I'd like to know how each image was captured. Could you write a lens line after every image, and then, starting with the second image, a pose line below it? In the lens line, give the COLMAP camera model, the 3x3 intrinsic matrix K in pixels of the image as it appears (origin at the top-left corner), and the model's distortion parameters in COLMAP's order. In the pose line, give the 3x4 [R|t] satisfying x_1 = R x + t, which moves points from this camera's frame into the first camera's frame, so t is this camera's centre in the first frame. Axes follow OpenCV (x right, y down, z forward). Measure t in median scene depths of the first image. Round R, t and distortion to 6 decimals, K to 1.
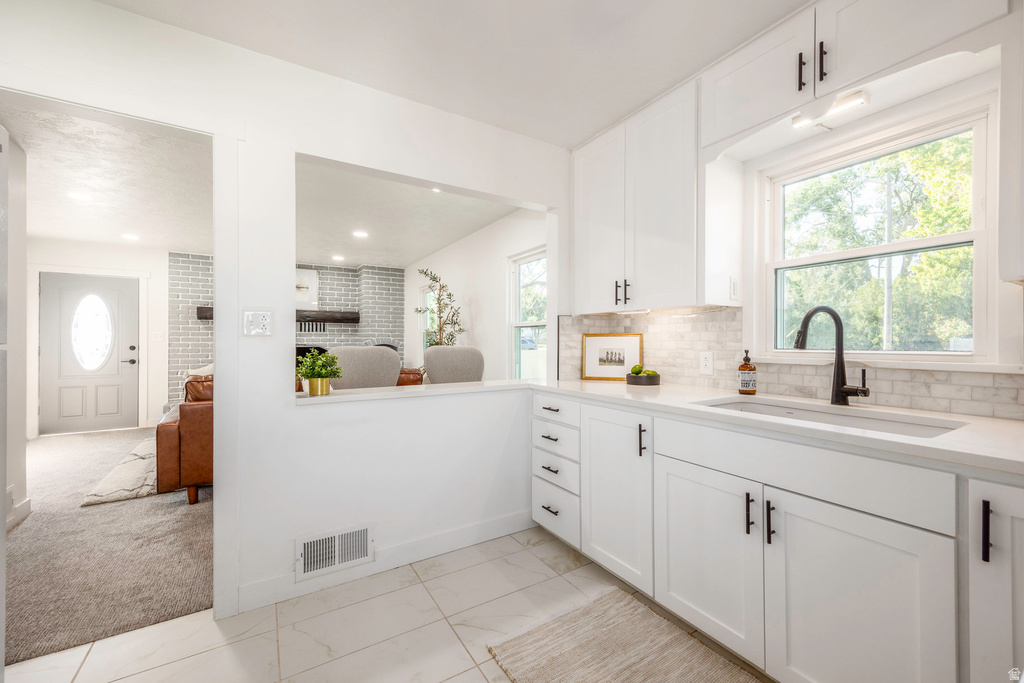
lens RADIAL K [[399.3, 0, 507.8], [0, 399.3, 342.7], [0, 0, 1]] dist [0.005137, -0.001083]
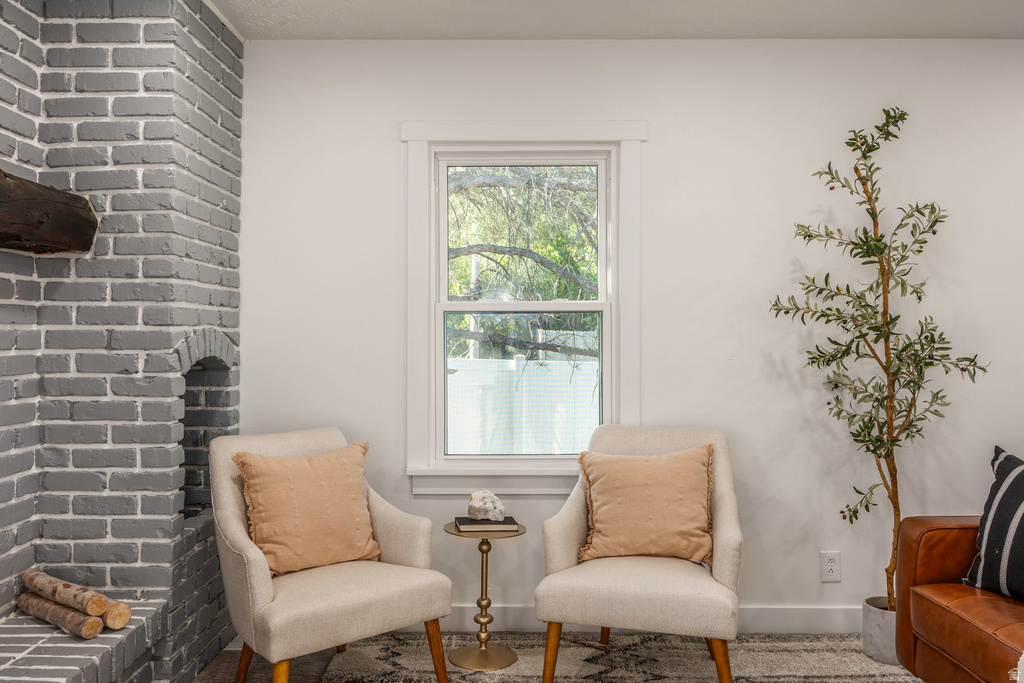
lens RADIAL K [[838.3, 0, 493.7], [0, 838.3, 329.2], [0, 0, 1]] dist [-0.002593, 0.002161]
pose [[0.543599, 0.004231, 0.839334, -0.704317], [0.002894, 0.999972, -0.006914, -0.009208], [-0.839340, 0.006187, 0.543572, 0.703852]]
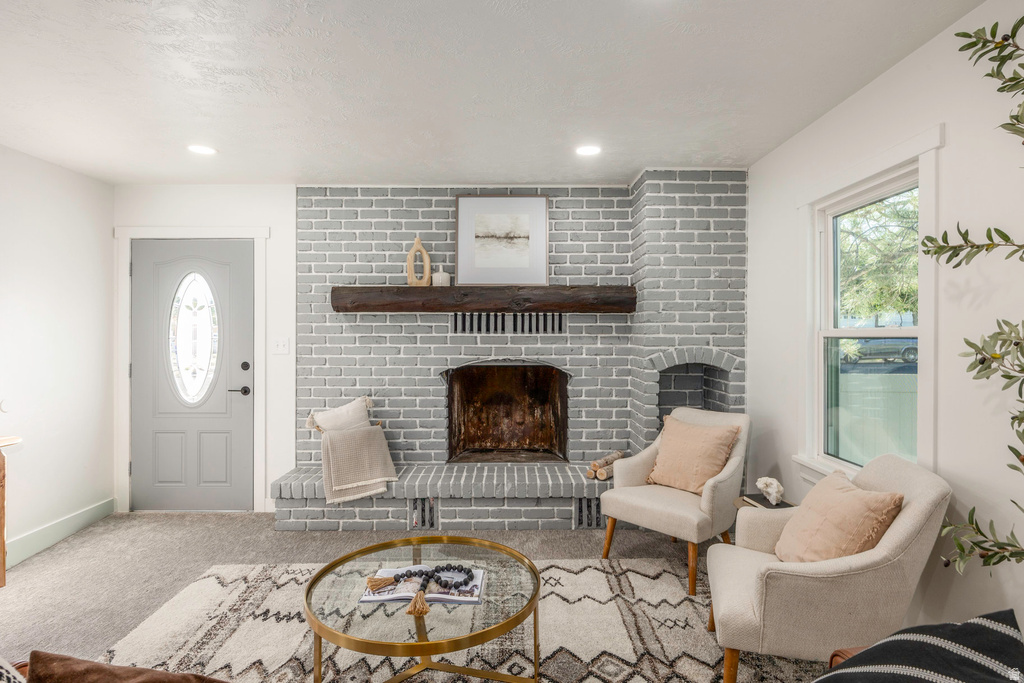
lens RADIAL K [[530.0, 0, 516.0], [0, 530.0, 335.2], [0, 0, 1]] dist [-0.010387, -0.000371]
pose [[0.857727, 0.000248, -0.514105, -0.219995], [-0.002437, 0.999991, -0.003584, -0.025152], [0.514099, 0.004327, 0.857720, 0.520239]]
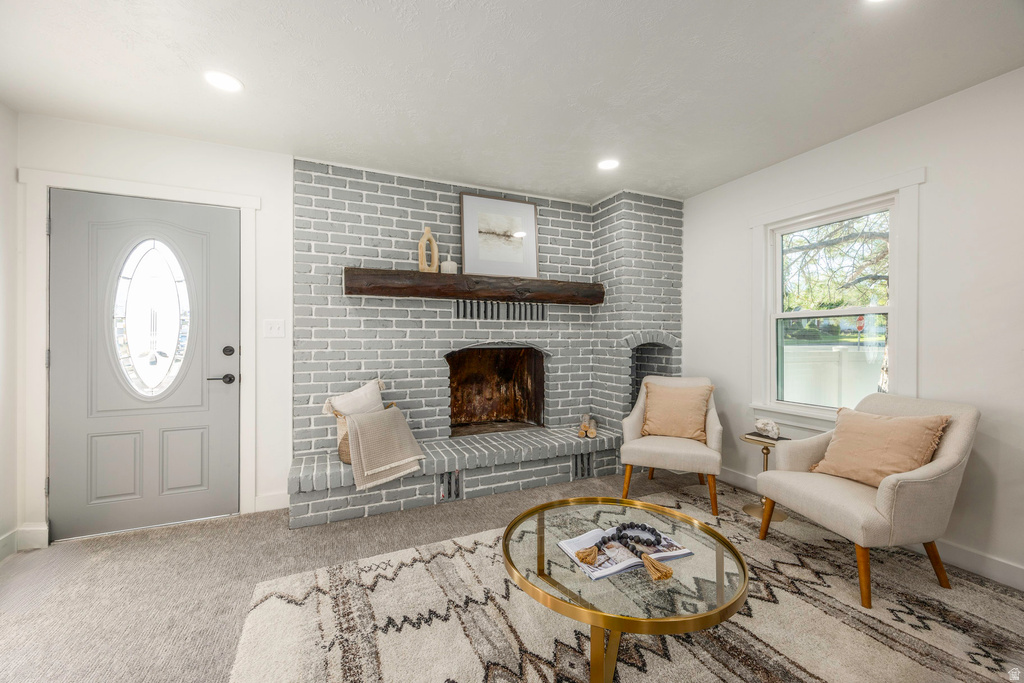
lens RADIAL K [[399.3, 0, 514.8], [0, 399.3, 339.6], [0, 0, 1]] dist [0.005137, -0.001083]
pose [[0.990725, -0.000627, -0.135882, -0.480934], [0.000498, 0.999999, -0.000979, 0.000350], [0.135882, 0.000902, 0.990725, 0.516974]]
